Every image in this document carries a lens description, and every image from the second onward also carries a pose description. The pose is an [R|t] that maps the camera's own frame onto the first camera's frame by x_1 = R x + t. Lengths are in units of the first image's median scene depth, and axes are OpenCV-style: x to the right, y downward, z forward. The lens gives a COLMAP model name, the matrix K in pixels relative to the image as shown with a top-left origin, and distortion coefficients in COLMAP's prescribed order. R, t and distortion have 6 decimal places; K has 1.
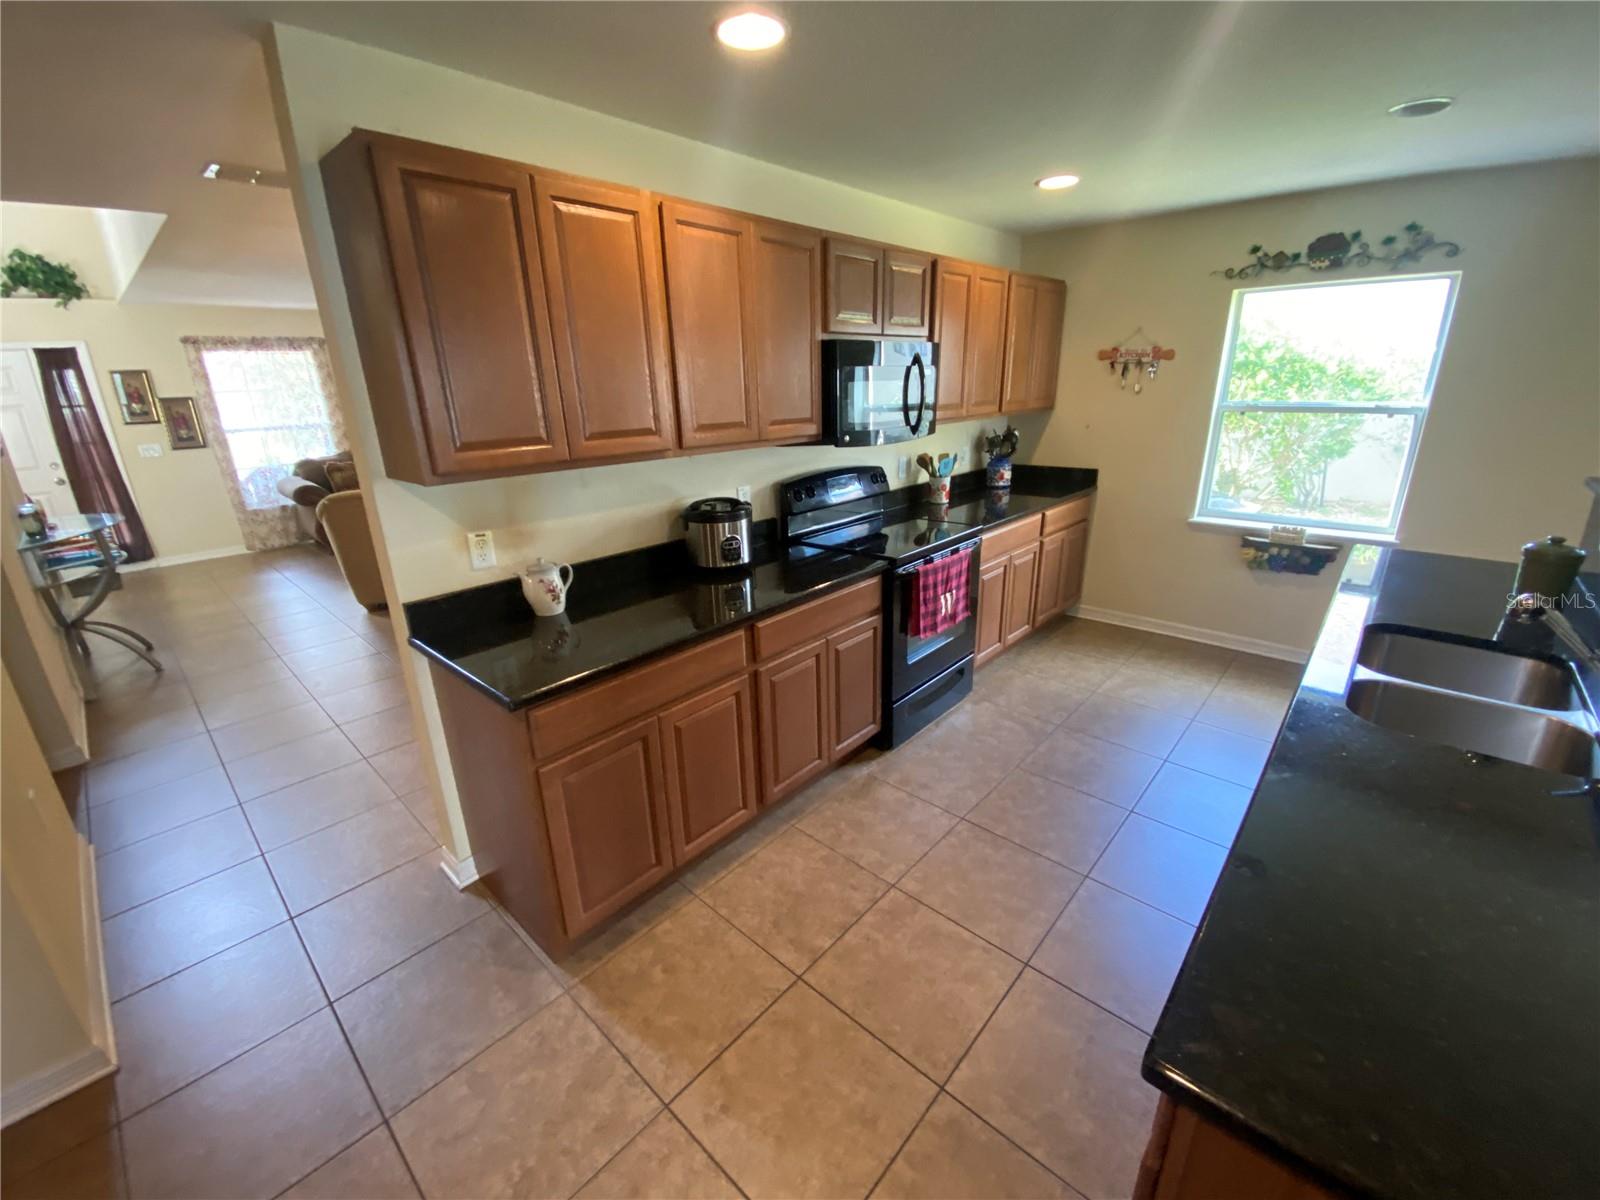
lens RADIAL K [[652.8, 0, 797.2], [0, 652.8, 599.9], [0, 0, 1]] dist [0.009107, -0.002553]
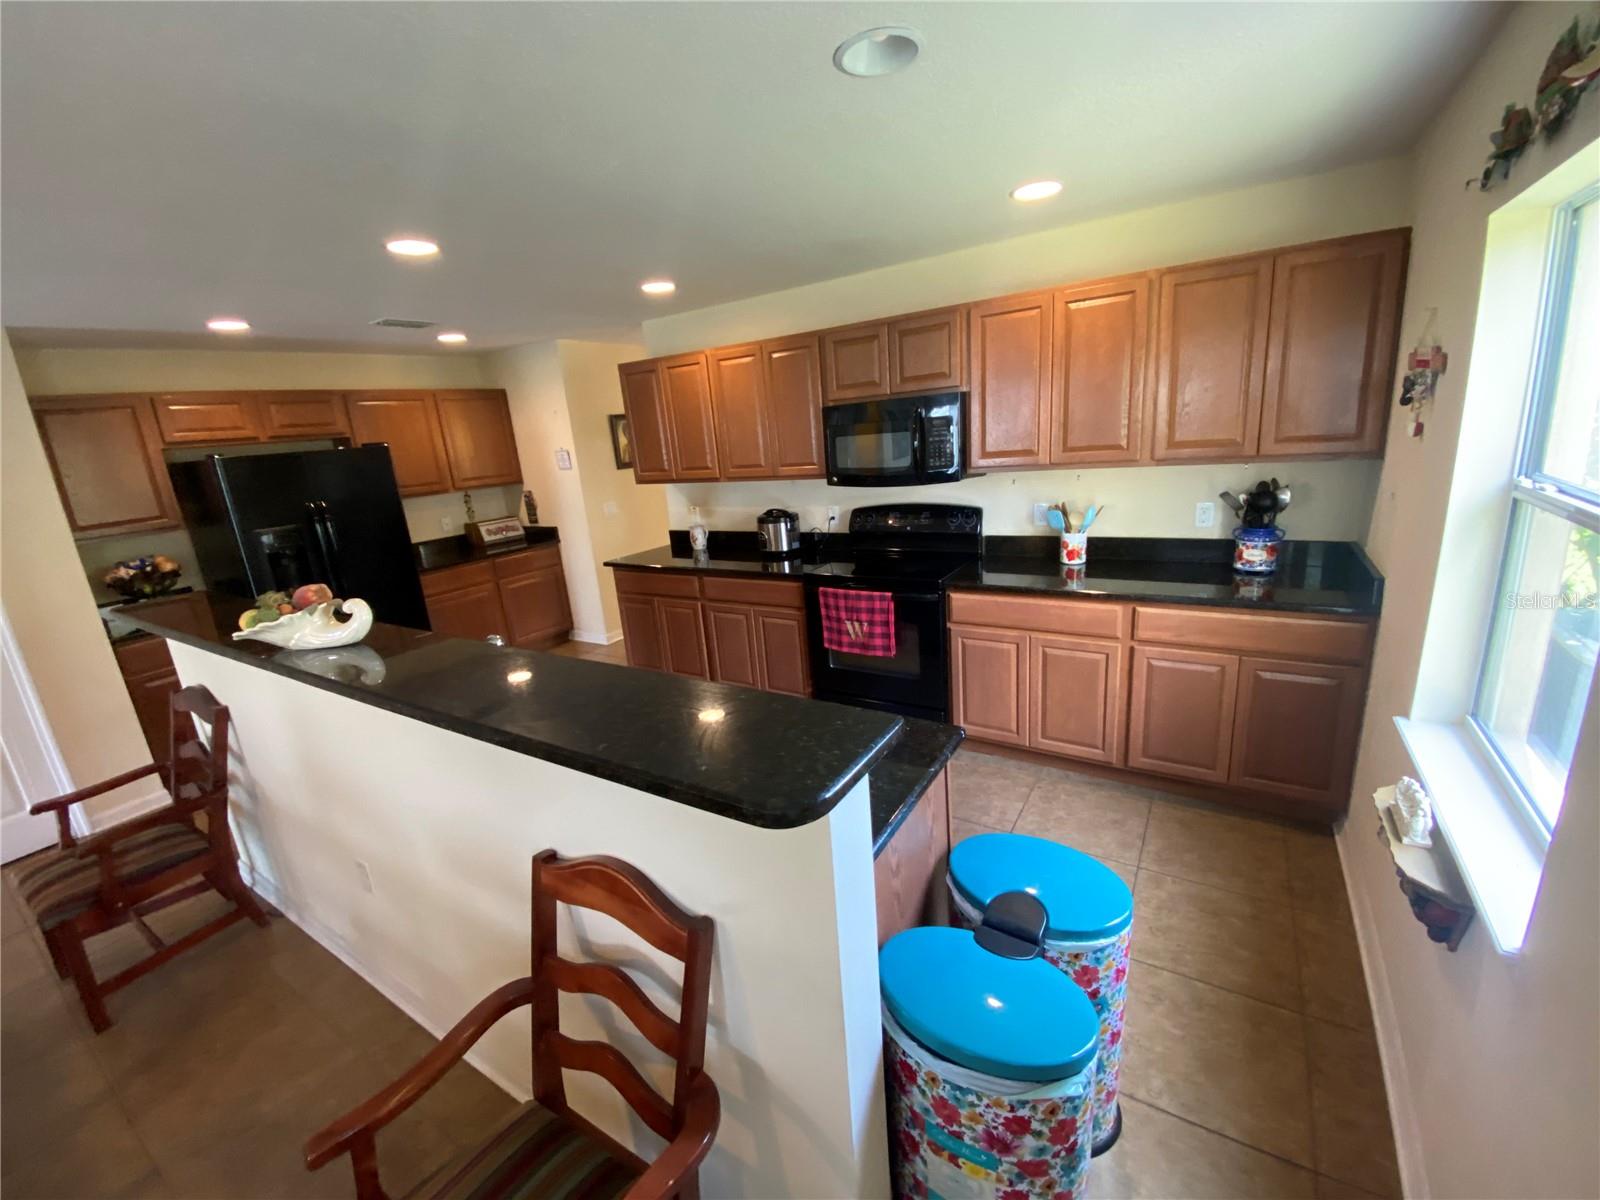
lens RADIAL K [[652.8, 0, 800.2], [0, 652.8, 593.7], [0, 0, 1]] dist [0.009107, -0.002553]
pose [[0.171532, 0.257263, -0.950996, 1.322687], [-0.237044, 0.947722, 0.213621, -0.285220], [0.956236, 0.188784, 0.223547, 0.667259]]
